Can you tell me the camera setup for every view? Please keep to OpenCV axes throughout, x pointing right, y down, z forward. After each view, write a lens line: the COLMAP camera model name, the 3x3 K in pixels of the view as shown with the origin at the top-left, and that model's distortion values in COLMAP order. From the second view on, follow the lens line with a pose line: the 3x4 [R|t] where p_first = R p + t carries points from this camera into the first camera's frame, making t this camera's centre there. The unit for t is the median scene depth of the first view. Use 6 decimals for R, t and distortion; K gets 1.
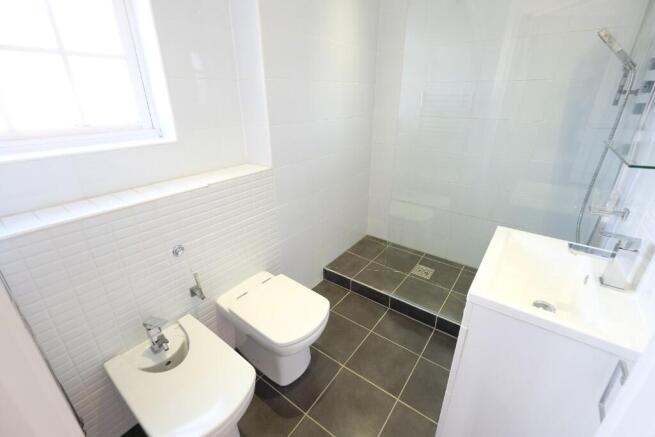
lens RADIAL K [[285.2, 0, 327.5], [0, 285.2, 215.0], [0, 0, 1]] dist [-0.001878, -0.000421]
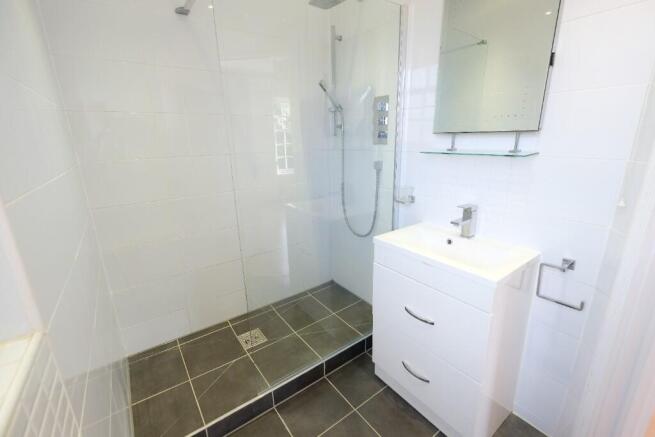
lens RADIAL K [[285.2, 0, 327.5], [0, 285.2, 215.0], [0, 0, 1]] dist [-0.001878, -0.000421]
pose [[0.292885, -0.252950, 0.922082, -0.264350], [0.387066, 0.913185, 0.127564, -0.145394], [-0.874298, 0.319545, 0.365367, 0.424363]]
